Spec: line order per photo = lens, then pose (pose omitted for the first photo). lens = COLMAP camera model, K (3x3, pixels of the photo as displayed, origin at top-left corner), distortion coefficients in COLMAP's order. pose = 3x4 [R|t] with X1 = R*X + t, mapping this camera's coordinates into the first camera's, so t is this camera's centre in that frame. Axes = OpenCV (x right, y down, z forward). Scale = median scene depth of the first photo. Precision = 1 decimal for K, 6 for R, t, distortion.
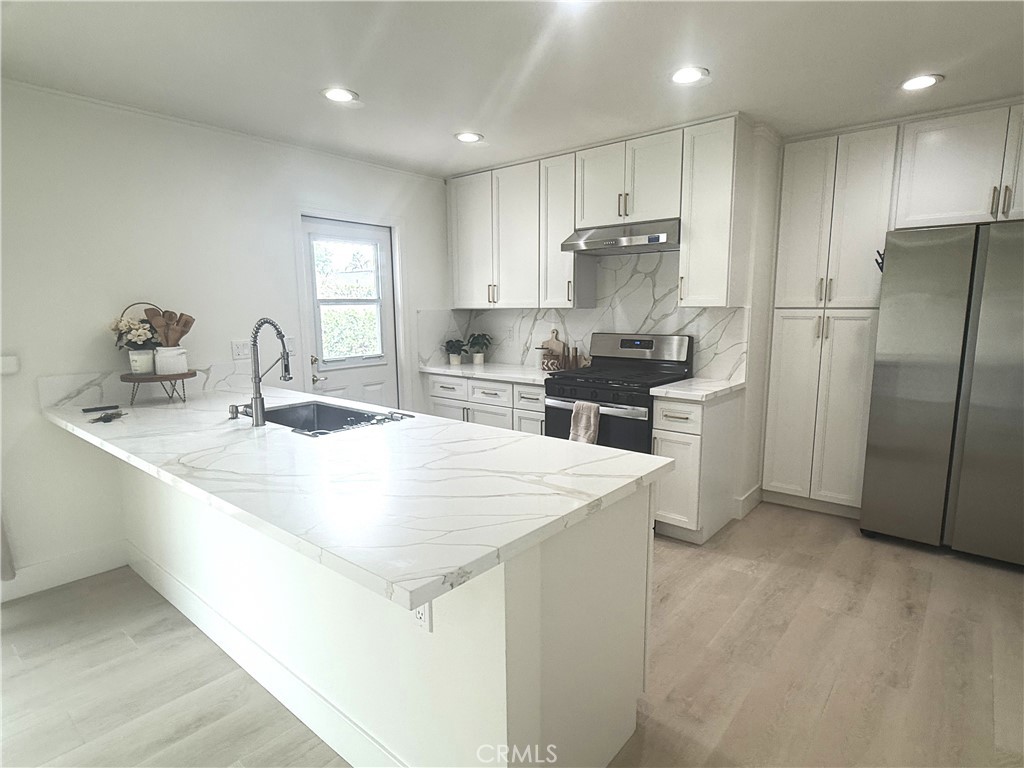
lens RADIAL K [[552.4, 0, 510.2], [0, 552.4, 389.2], [0, 0, 1]] dist [0.004842, -0.000776]
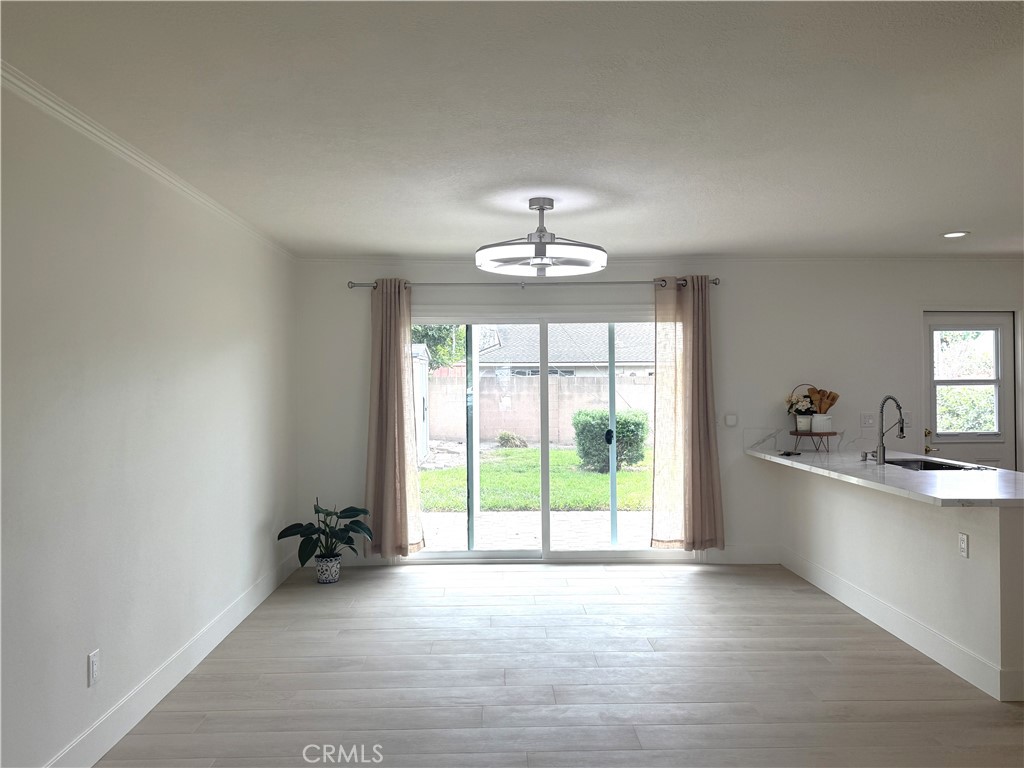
lens RADIAL K [[813.0, 0, 510.4], [0, 813.0, 382.8], [0, 0, 1]] dist [0.005265, -0.007809]
pose [[0.667166, 0.005075, -0.744892, 0.439382], [-0.112636, 0.989166, -0.094143, 0.136964], [0.736344, 0.146711, 0.660510, -1.040786]]
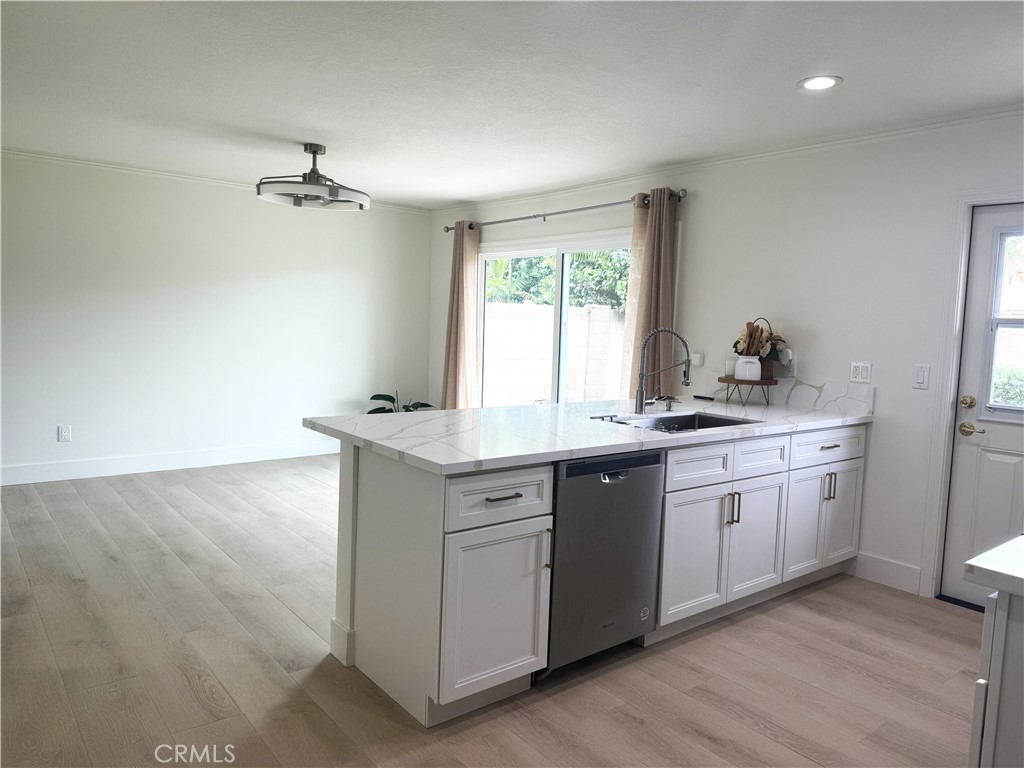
lens RADIAL K [[712.1, 0, 512.7], [0, 712.1, 384.3], [0, 0, 1]] dist [-0.003700, -0.002189]
pose [[-0.183851, 0.087822, -0.979023, 0.877233], [-0.184670, 0.975179, 0.122157, -0.106534], [0.965451, 0.203255, -0.163069, 0.773953]]
